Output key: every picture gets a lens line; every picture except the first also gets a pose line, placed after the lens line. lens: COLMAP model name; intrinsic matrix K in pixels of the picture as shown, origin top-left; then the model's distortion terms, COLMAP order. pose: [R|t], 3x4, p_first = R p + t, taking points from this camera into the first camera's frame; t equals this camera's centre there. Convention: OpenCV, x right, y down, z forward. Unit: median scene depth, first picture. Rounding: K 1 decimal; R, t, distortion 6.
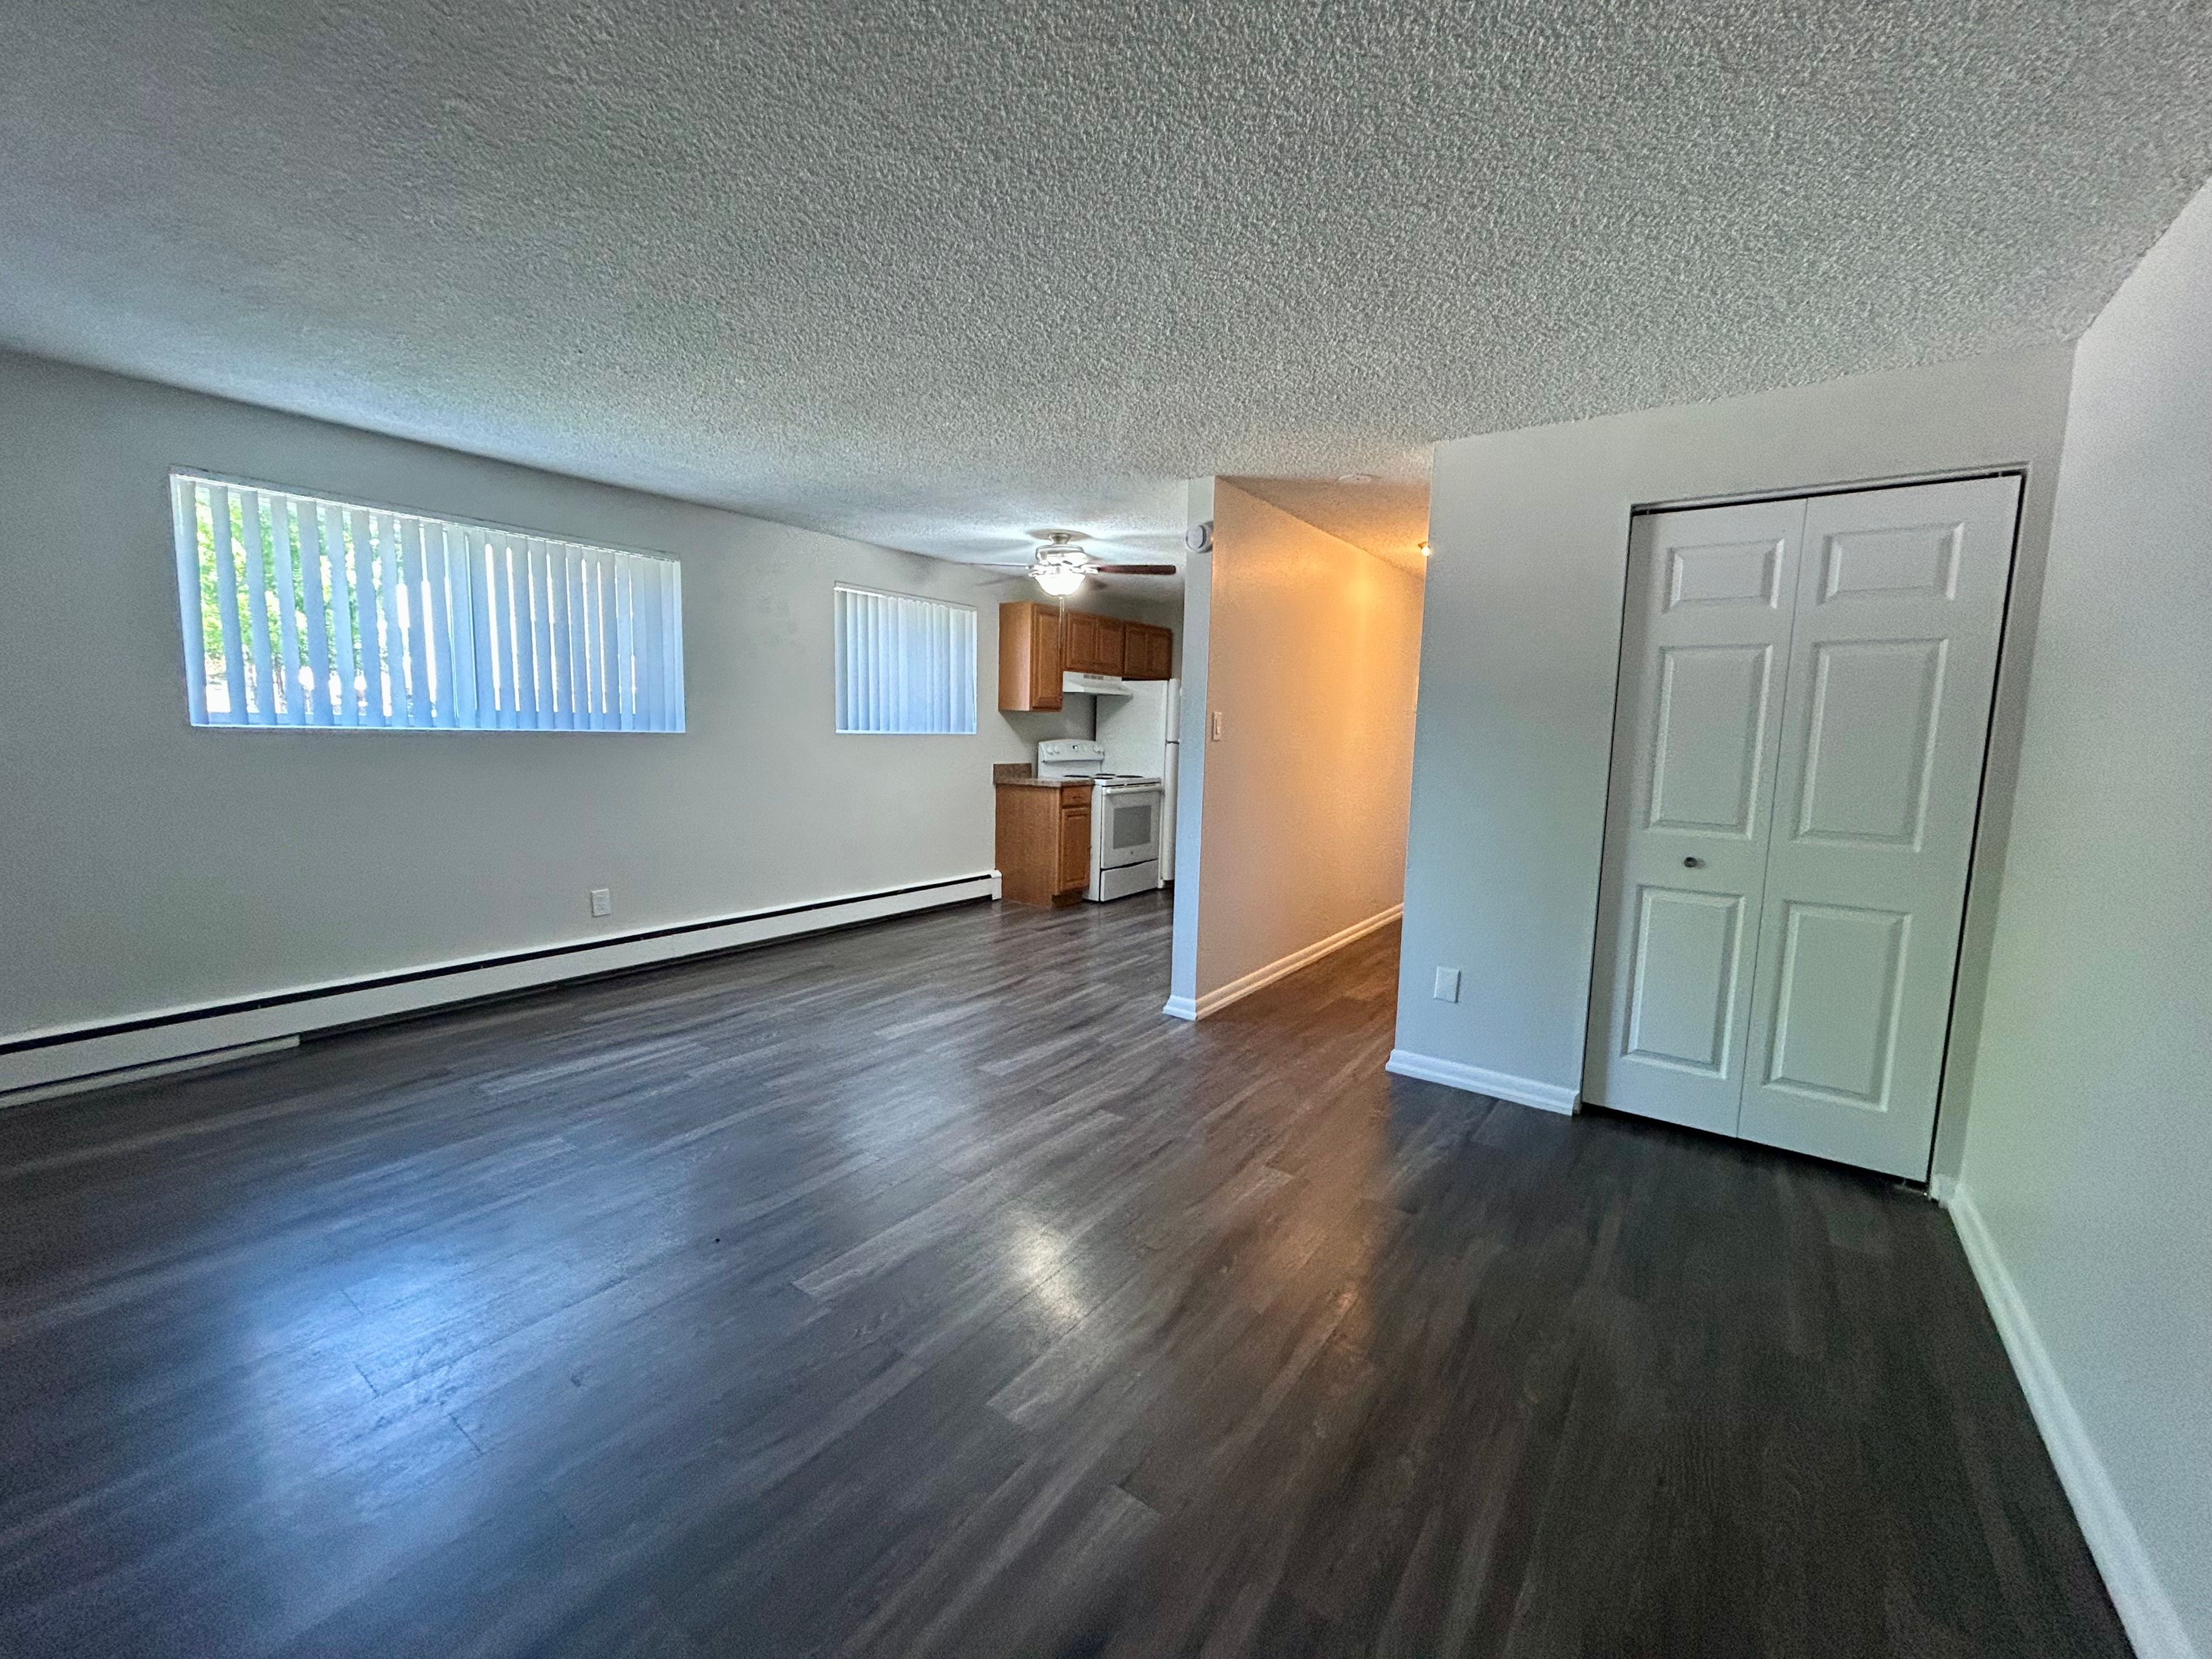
lens RADIAL K [[892.5, 0, 1106.0], [0, 892.5, 829.5], [0, 0, 1]] dist [-0.002558, -0.000161]
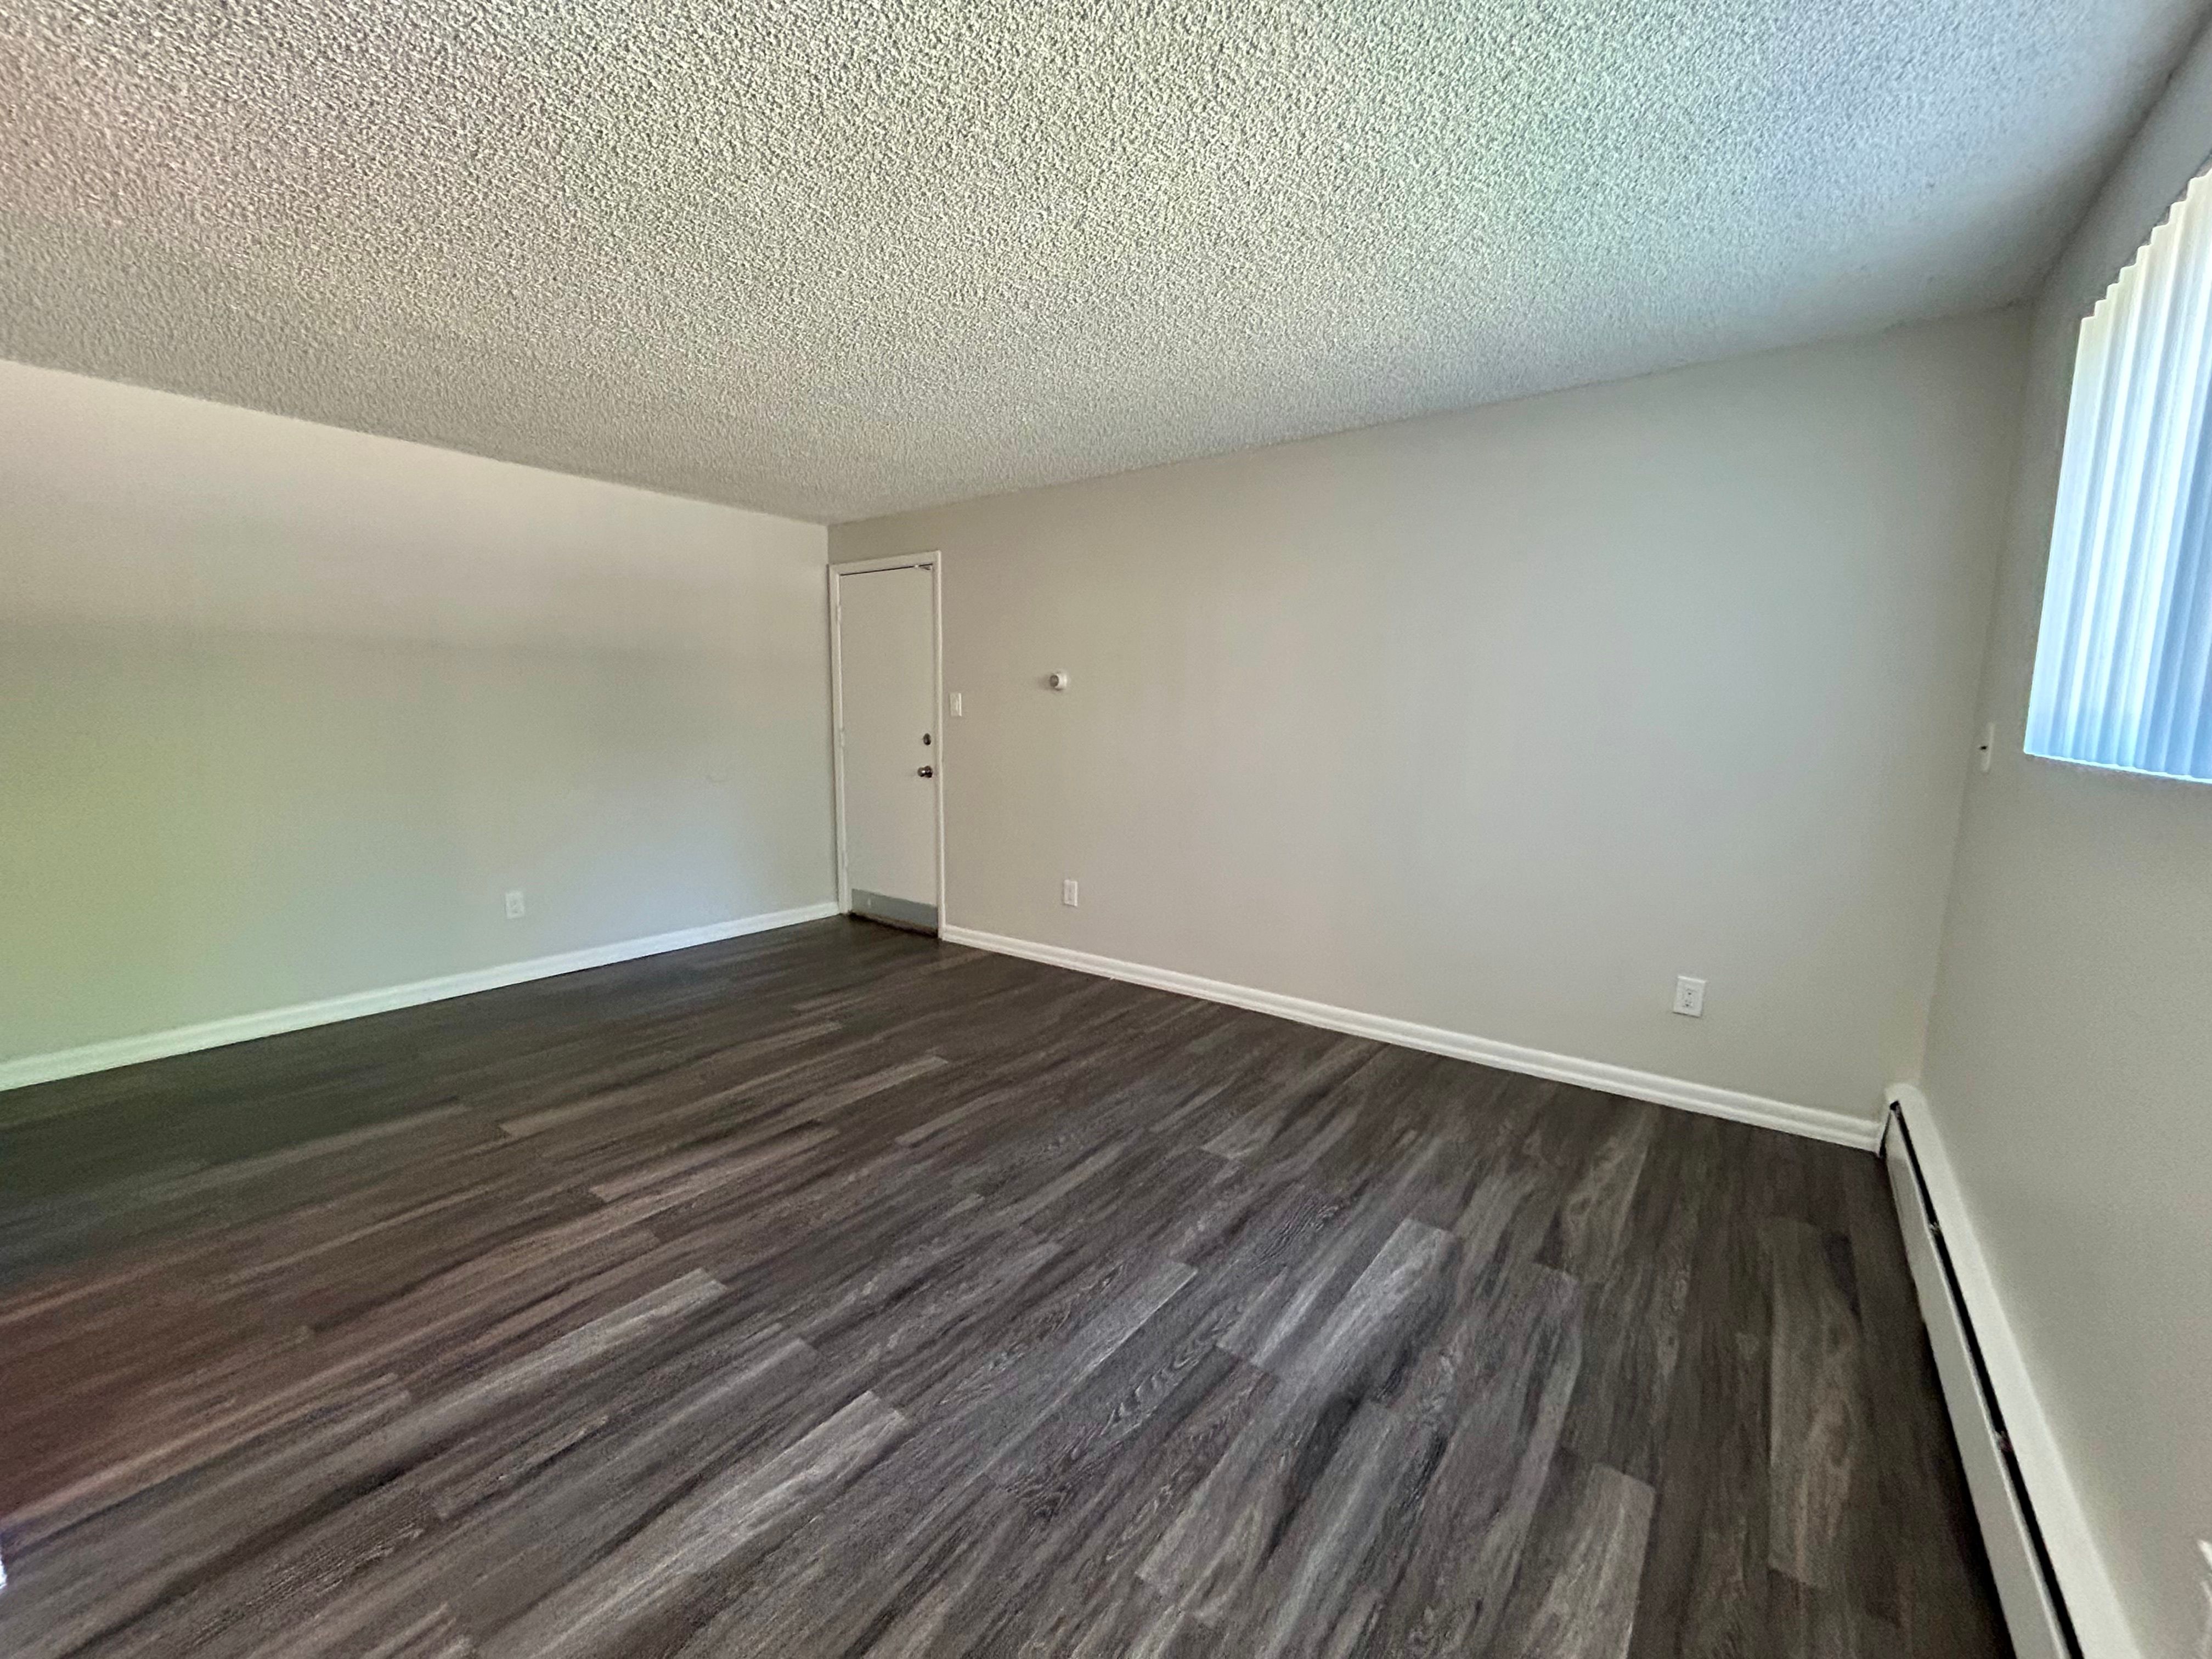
lens RADIAL K [[891.3, 0, 1106.0], [0, 891.3, 829.5], [0, 0, 1]] dist [0.000801, 0.000152]
pose [[-0.999137, -0.037873, 0.017080, -0.278396], [-0.032533, 0.968896, 0.245321, -0.126509], [-0.025840, 0.244554, -0.969291, 1.055725]]
